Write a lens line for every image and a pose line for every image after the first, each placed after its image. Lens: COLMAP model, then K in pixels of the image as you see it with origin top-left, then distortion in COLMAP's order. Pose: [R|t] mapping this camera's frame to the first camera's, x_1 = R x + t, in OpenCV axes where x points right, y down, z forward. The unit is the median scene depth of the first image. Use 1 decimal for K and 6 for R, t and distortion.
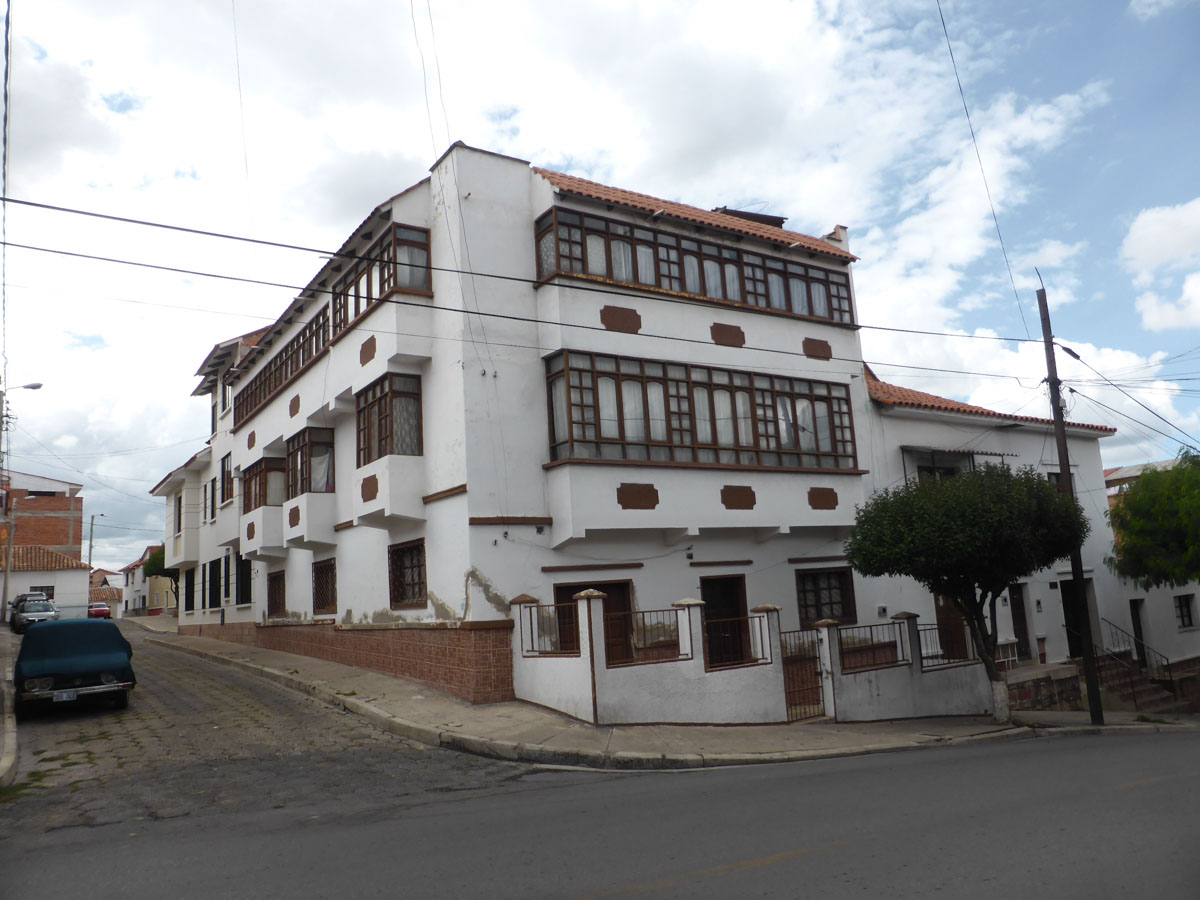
lens RADIAL K [[857.4, 0, 599.6], [0, 857.4, 450.6], [0, 0, 1]] dist [-0.005604, -0.000946]
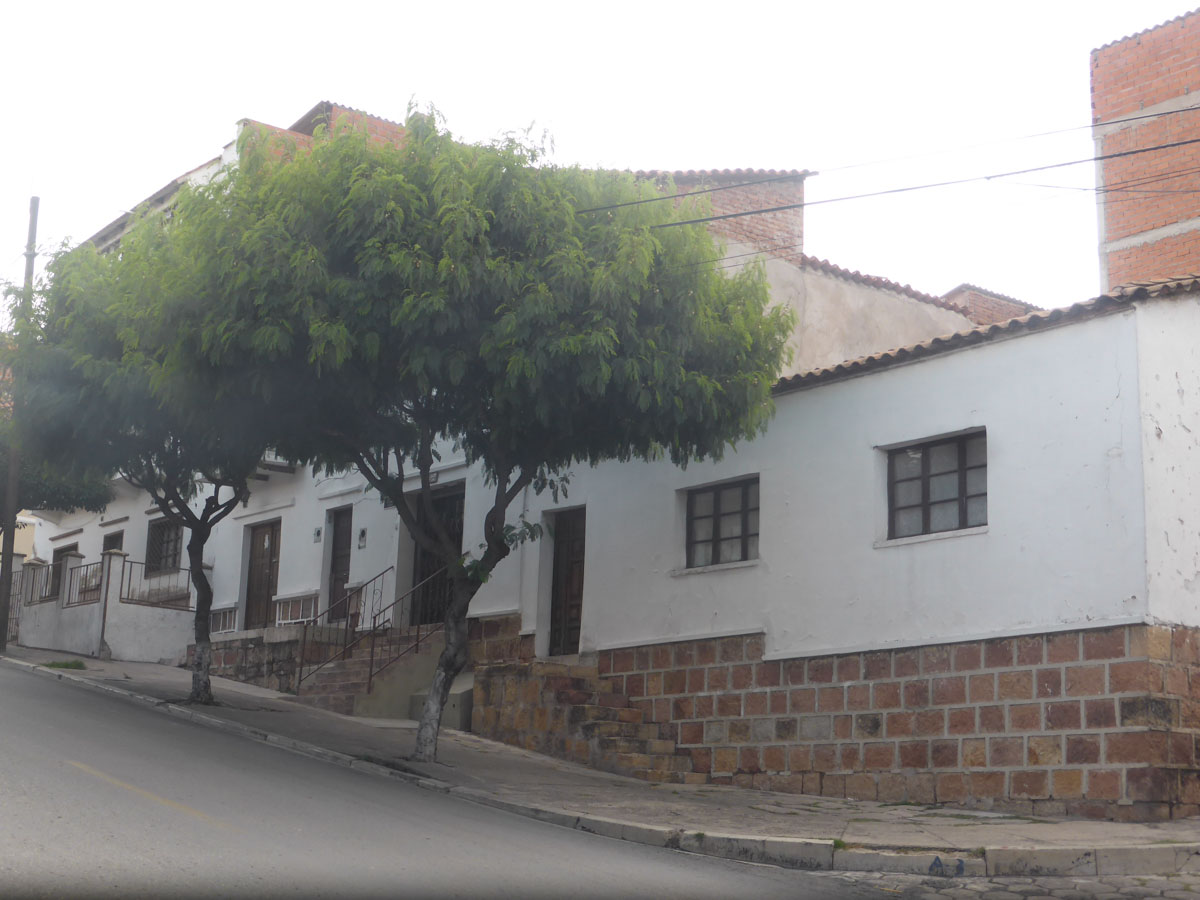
lens RADIAL K [[1717.2, 0, 599.5], [0, 1717.2, 449.9], [0, 0, 1]] dist [-0.010568, 0.000000]
pose [[0.036590, -0.142032, -0.989186, 1.912861], [0.121440, 0.983144, -0.136672, 0.336531], [0.991924, -0.115126, 0.053221, 1.209830]]
